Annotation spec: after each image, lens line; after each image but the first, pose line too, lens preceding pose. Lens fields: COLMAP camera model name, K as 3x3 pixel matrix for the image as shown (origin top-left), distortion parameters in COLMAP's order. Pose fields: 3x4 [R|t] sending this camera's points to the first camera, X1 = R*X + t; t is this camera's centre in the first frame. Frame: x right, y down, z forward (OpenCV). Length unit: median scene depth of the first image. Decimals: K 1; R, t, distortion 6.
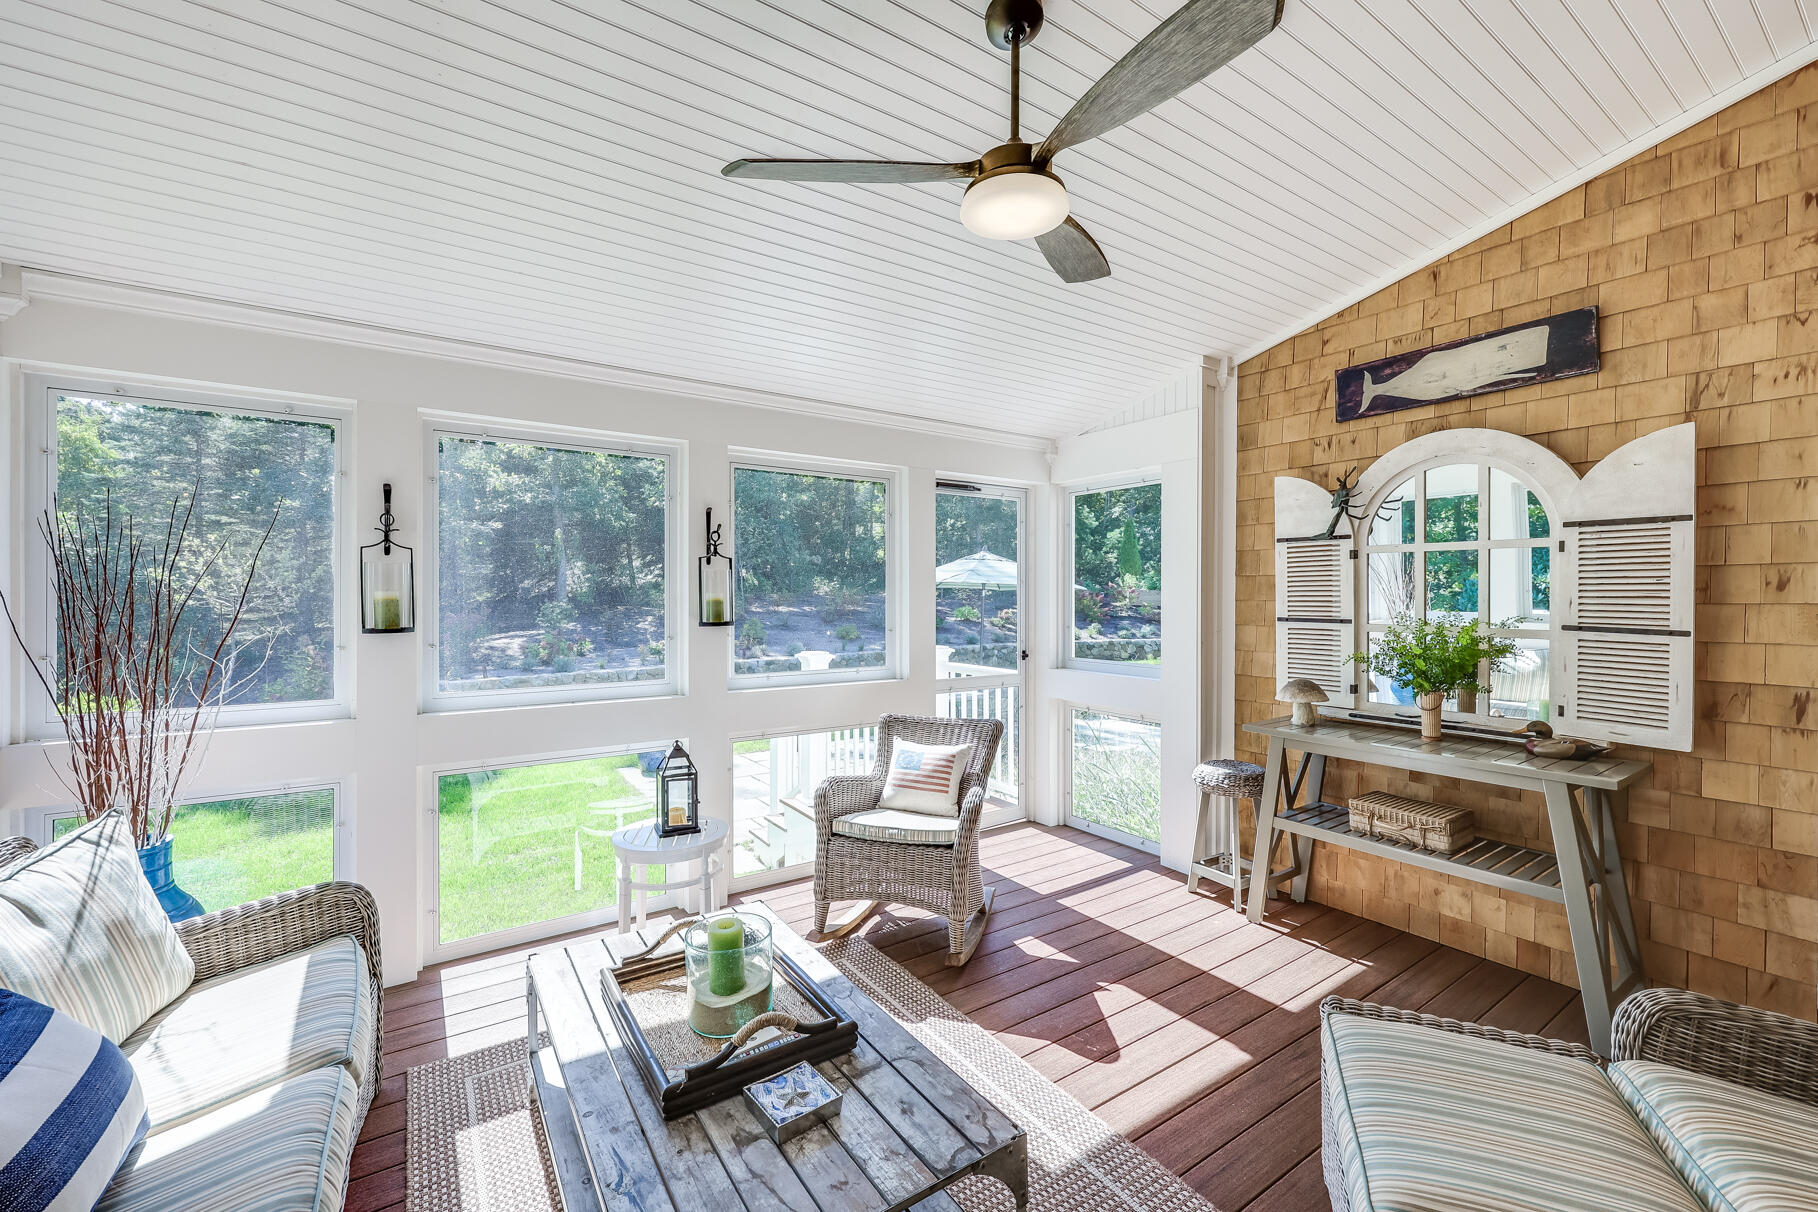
lens RADIAL K [[835.0, 0, 909.0], [0, 835.0, 606.0], [0, 0, 1]] dist [0.003166, 0.000802]
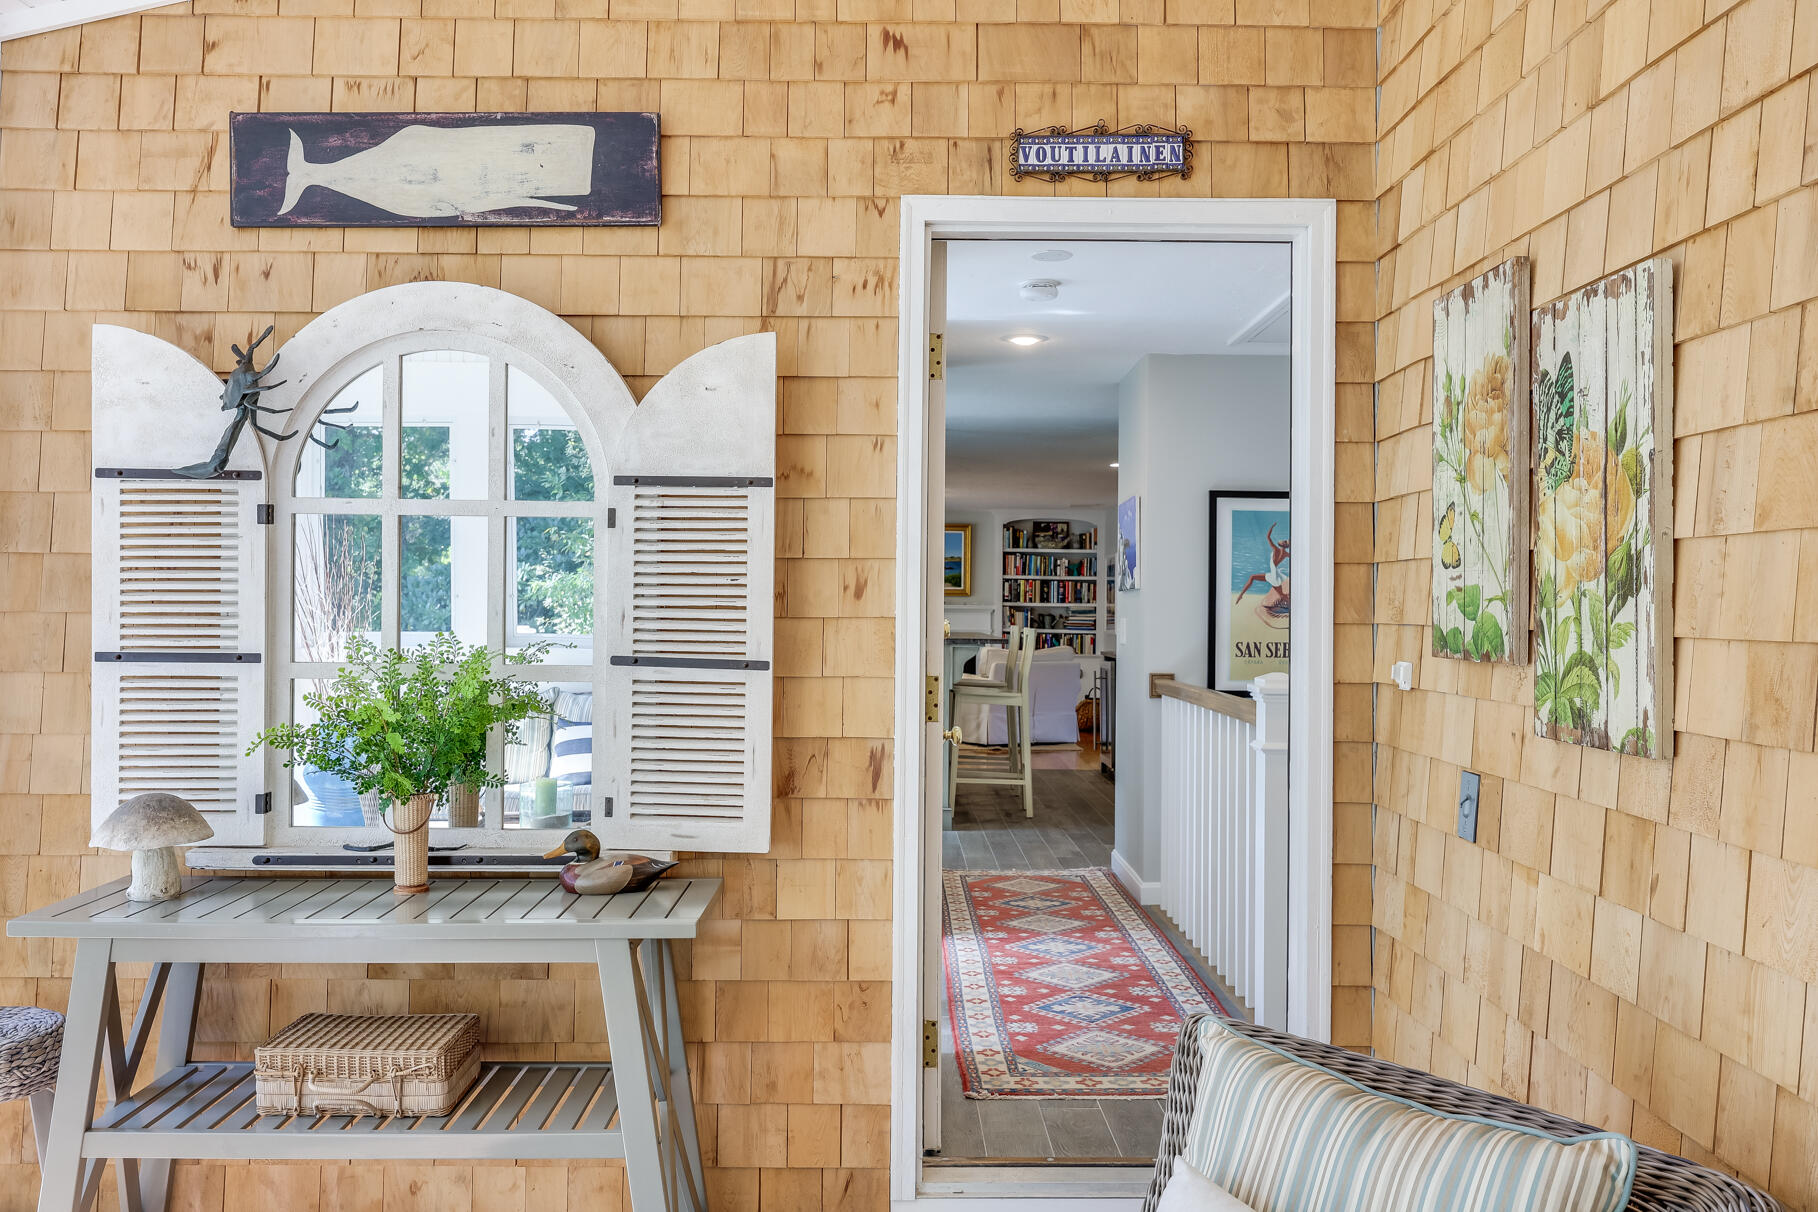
lens RADIAL K [[1514.7, 0, 905.8], [0, 1514.7, 578.7], [0, 0, 1]] dist [0.000306, 0.006577]
pose [[0.601719, 0.016756, 0.798532, 0.076083], [0.002534, 0.999735, -0.022888, -0.005622], [-0.798703, 0.015796, 0.601517, 0.217398]]
